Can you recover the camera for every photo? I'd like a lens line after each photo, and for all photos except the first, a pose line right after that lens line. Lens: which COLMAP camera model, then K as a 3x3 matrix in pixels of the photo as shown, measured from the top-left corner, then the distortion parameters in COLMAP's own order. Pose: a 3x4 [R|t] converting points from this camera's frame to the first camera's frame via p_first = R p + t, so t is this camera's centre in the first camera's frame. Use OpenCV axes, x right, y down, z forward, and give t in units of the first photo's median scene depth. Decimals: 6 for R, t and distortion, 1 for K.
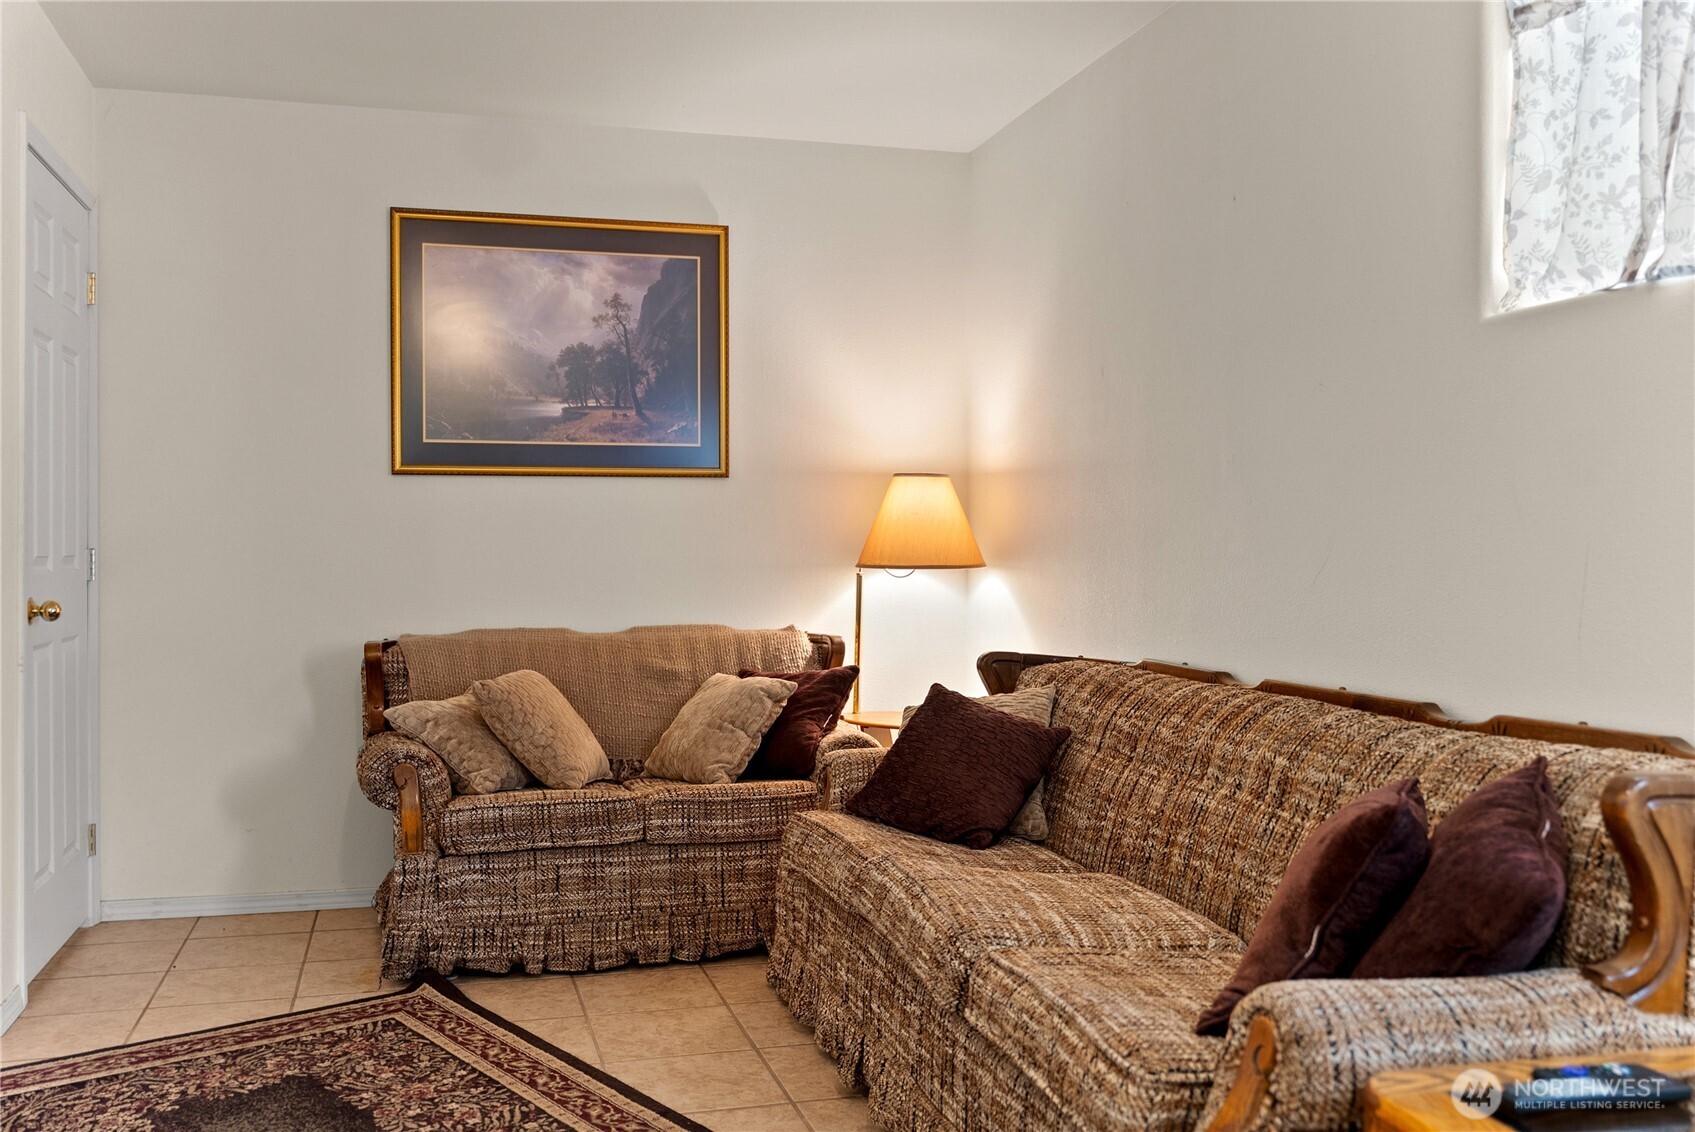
lens RADIAL K [[1547.2, 0, 846.2], [0, 1547.2, 569.4], [0, 0, 1]] dist [-0.002876, 0.000461]
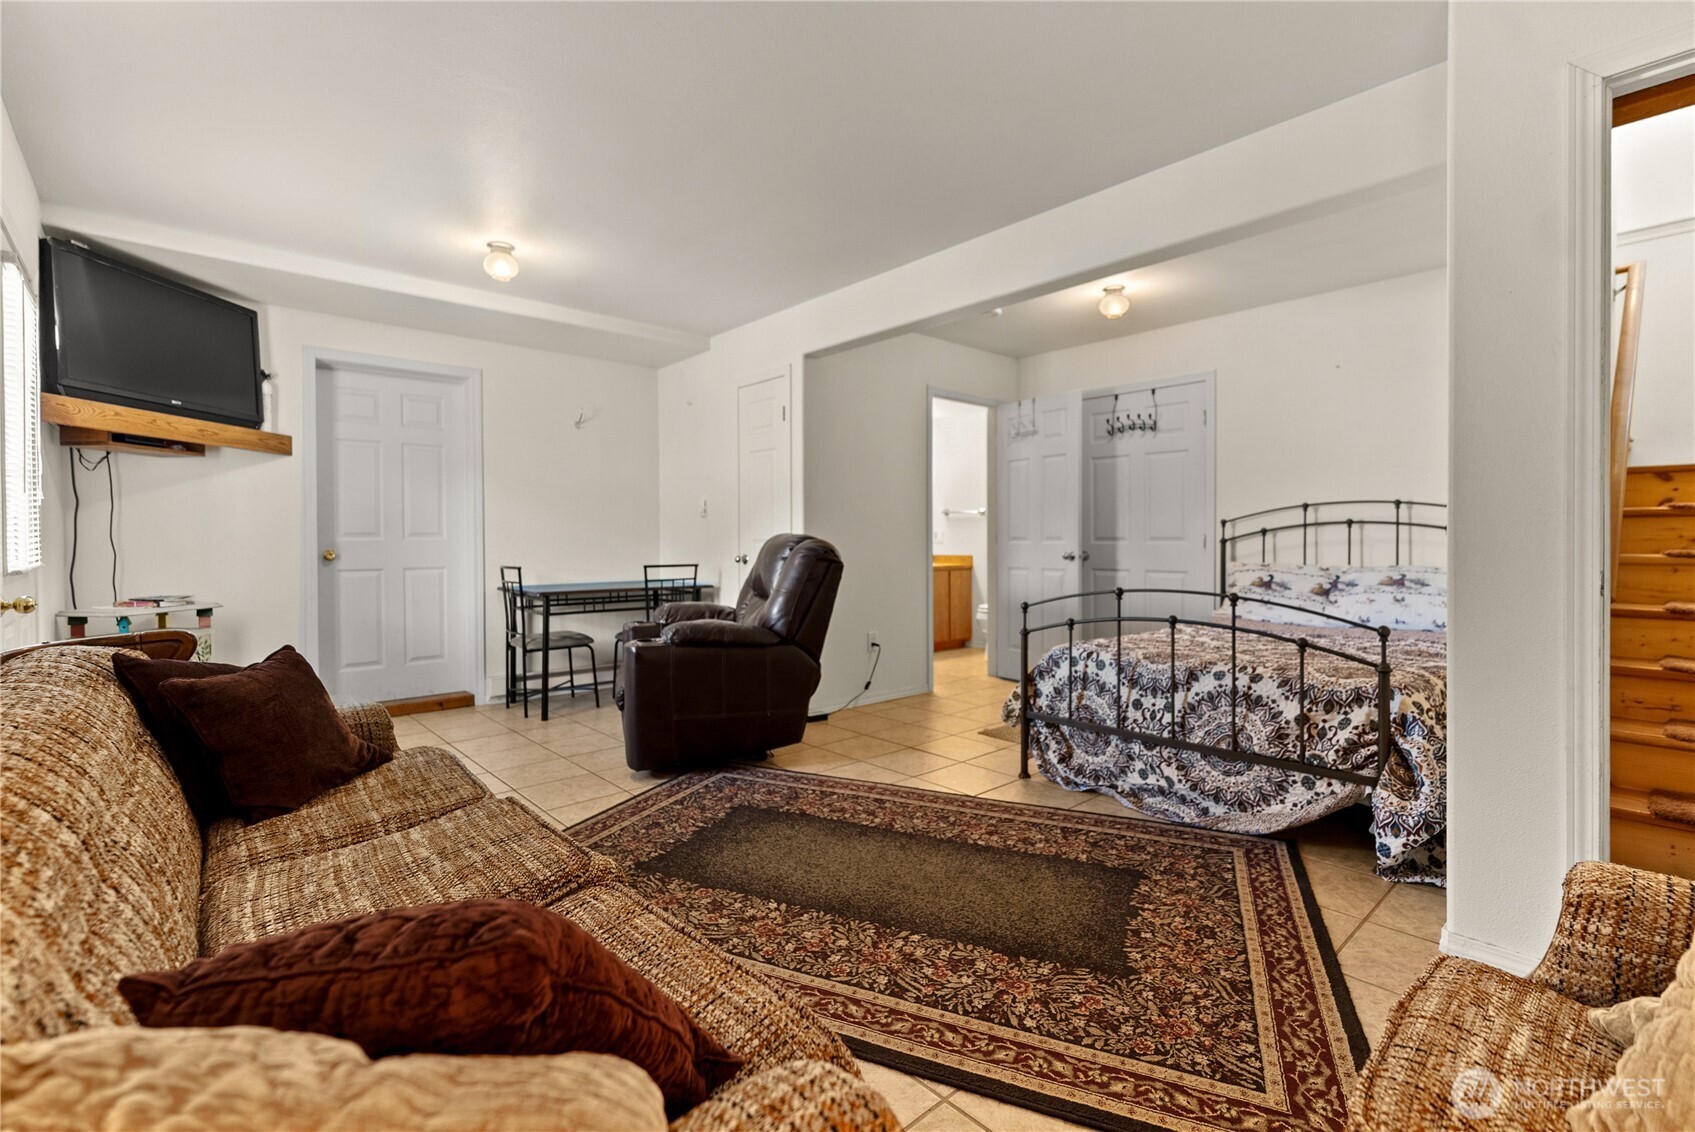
lens RADIAL K [[765.3, 0, 850.1], [0, 765.3, 554.7], [0, 0, 1]] dist [0.000990, -0.000147]
pose [[-0.902468, 0.006374, -0.430710, 0.072813], [-0.001815, 0.999825, 0.018599, 0.007797], [0.430753, 0.017567, -0.902299, 1.381461]]
